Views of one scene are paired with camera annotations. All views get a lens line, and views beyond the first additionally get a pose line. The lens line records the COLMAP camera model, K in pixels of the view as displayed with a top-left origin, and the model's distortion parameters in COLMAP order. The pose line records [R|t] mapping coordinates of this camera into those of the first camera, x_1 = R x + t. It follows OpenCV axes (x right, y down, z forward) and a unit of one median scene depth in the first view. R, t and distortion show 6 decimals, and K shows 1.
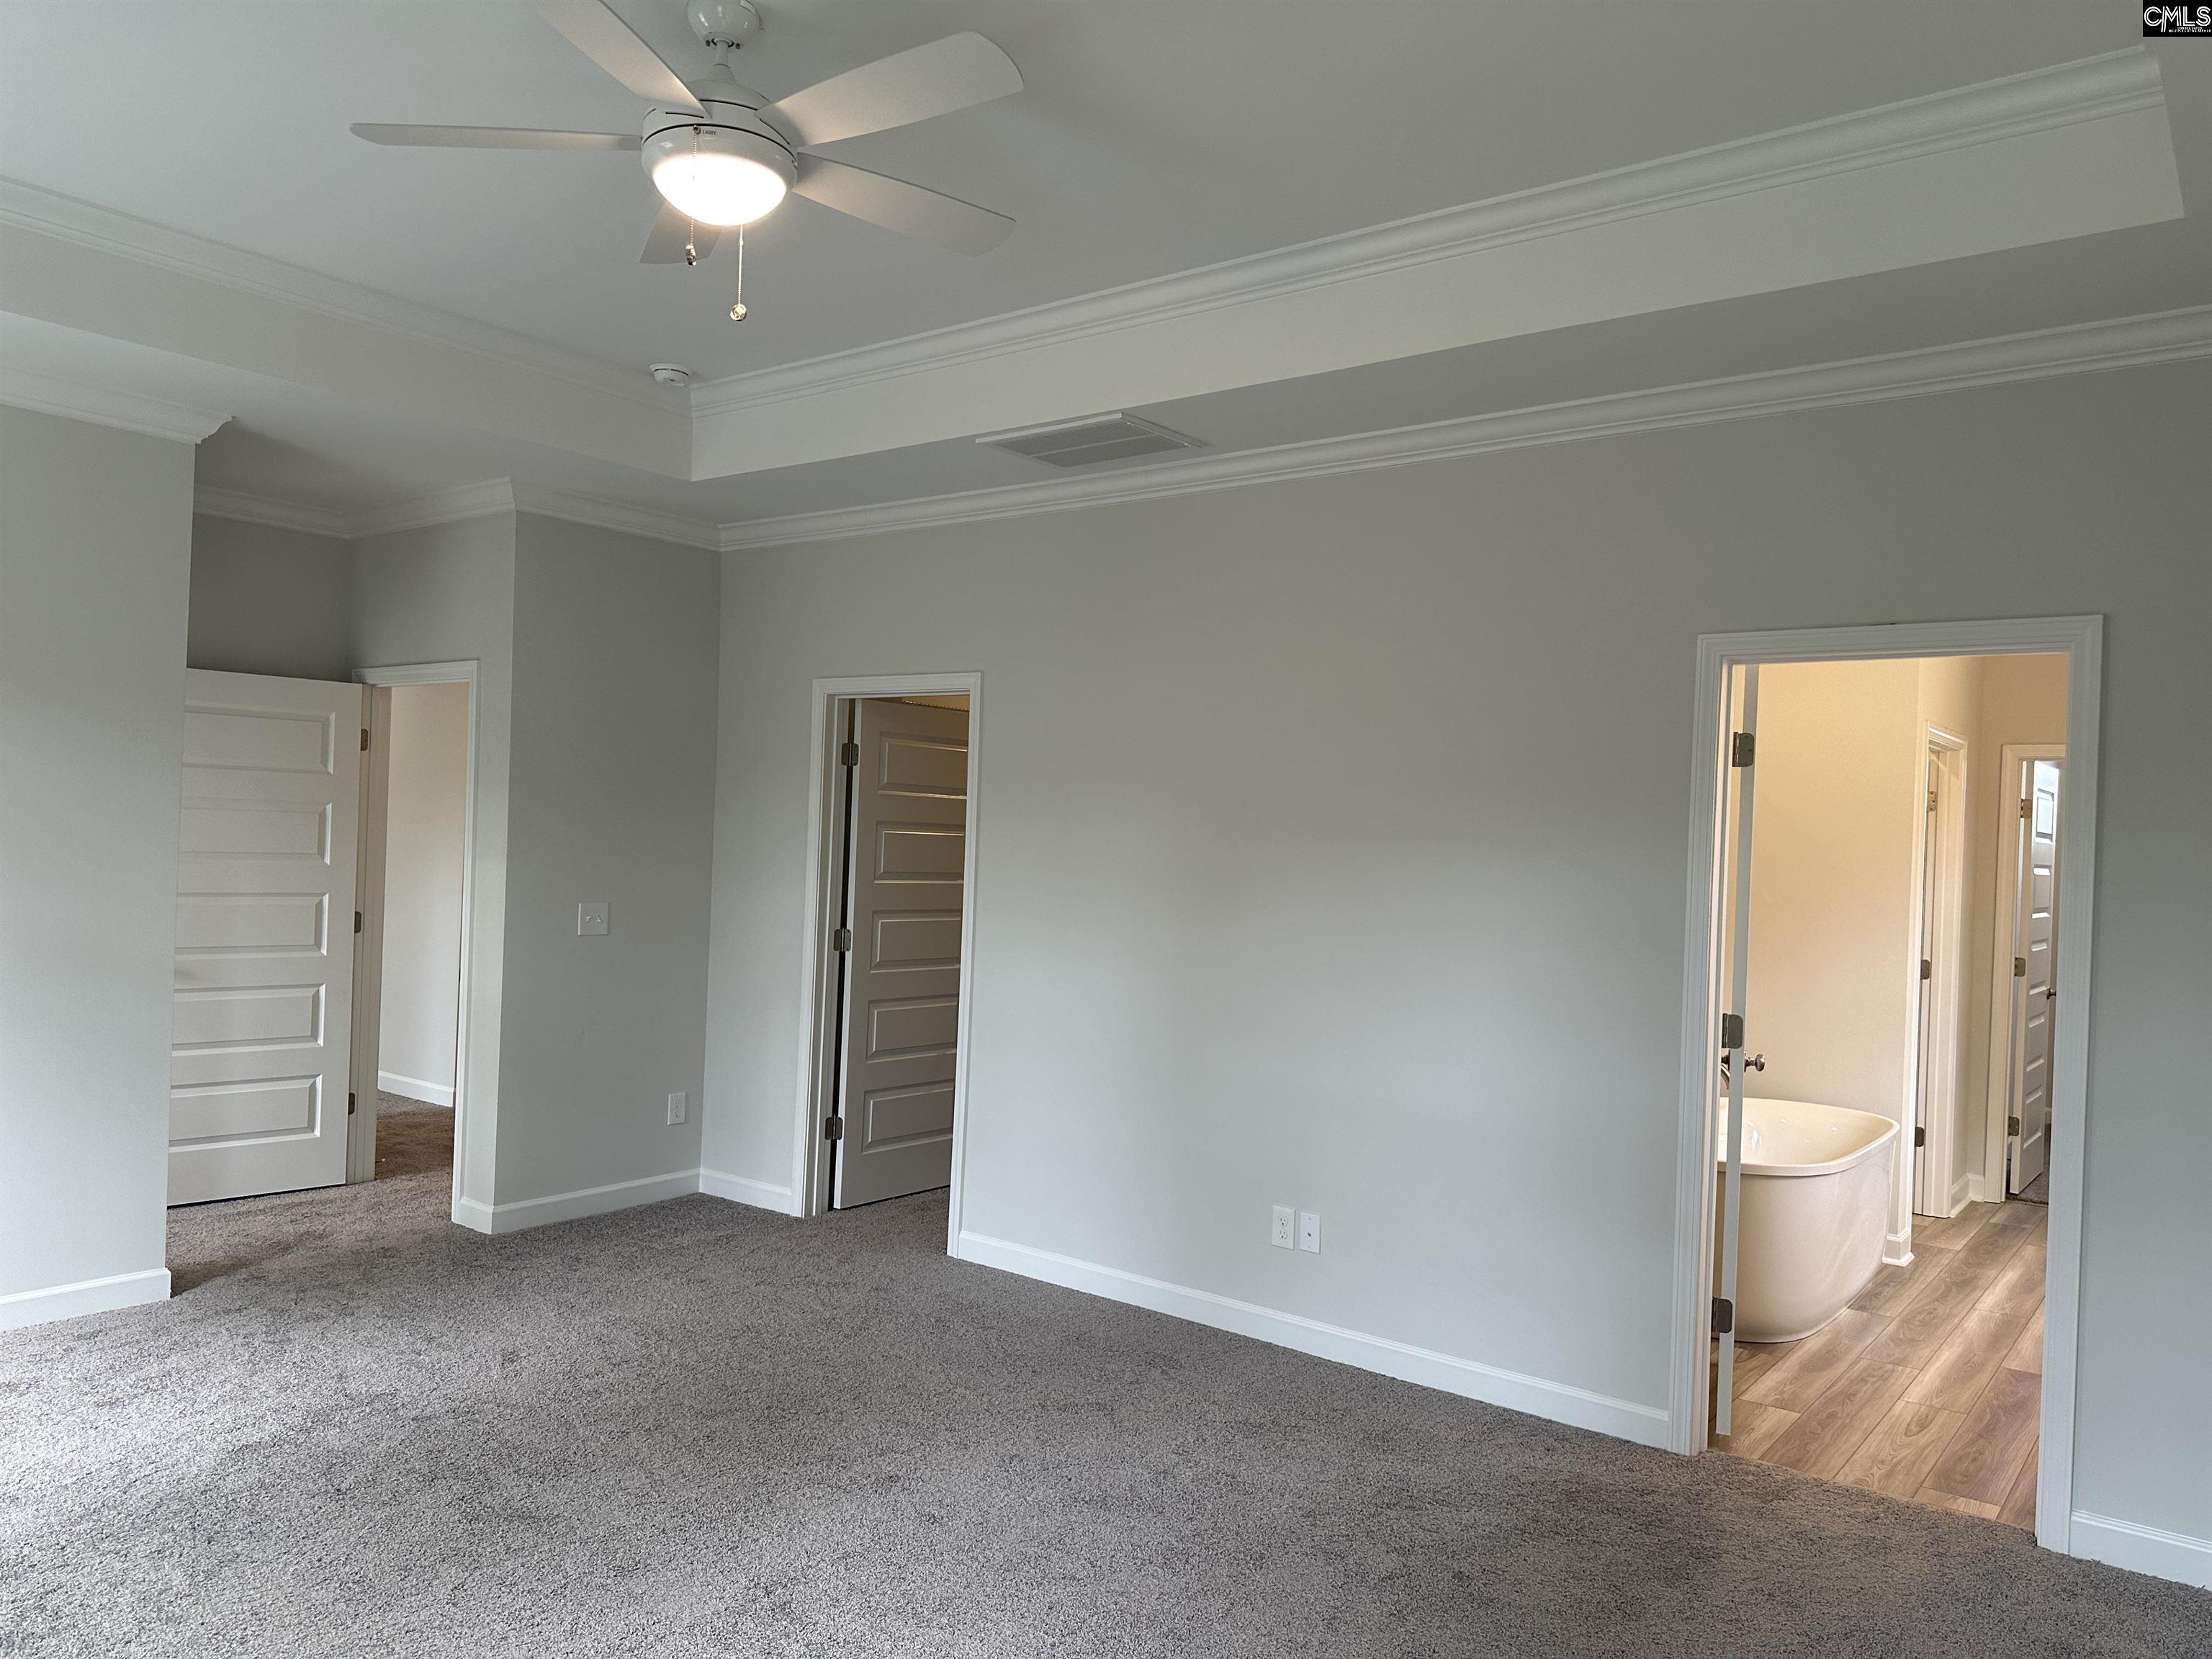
lens RADIAL K [[1554.8, 0, 1106.8], [0, 1554.8, 834.6], [0, 0, 1]] dist [0.049601, -0.053199]
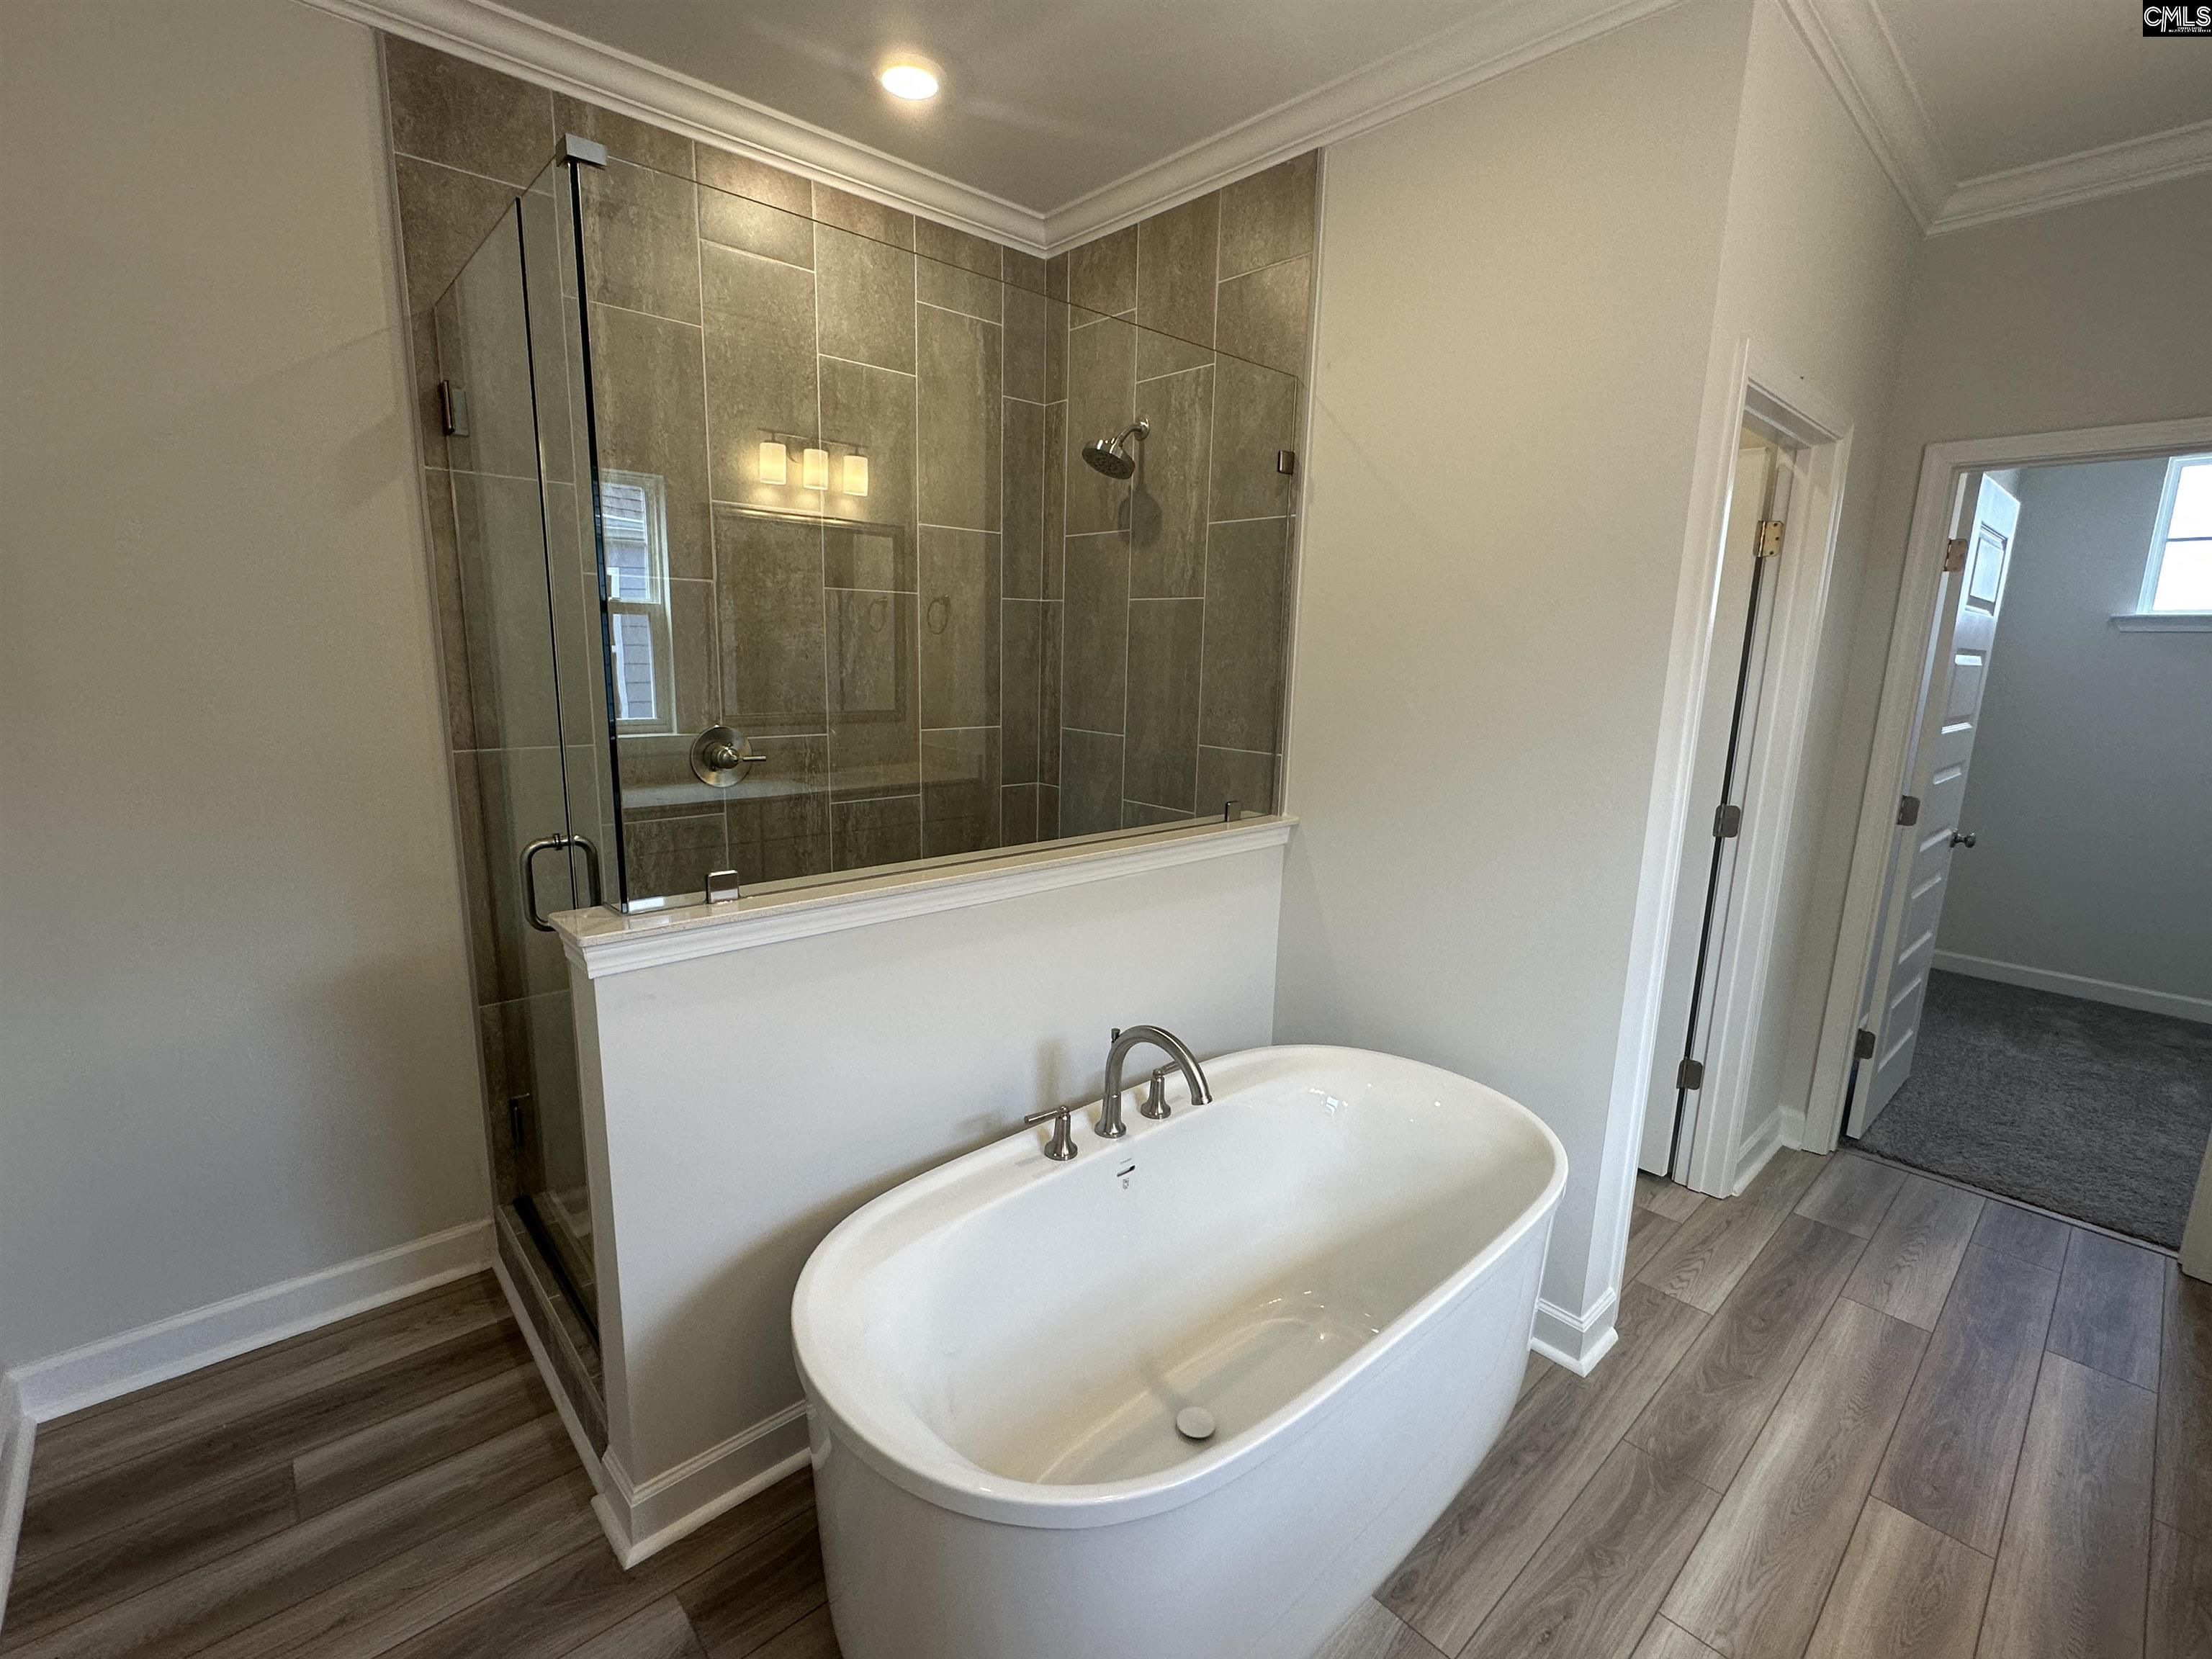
lens RADIAL K [[976.9, 0, 1104.1], [0, 976.9, 827.4], [0, 0, 1]] dist [0.000754, -0.000112]
pose [[0.983807, 0.020750, -0.178023, 0.329980], [0.011777, 0.983645, 0.179735, 0.015408], [0.178841, -0.178921, 0.967472, 0.555172]]
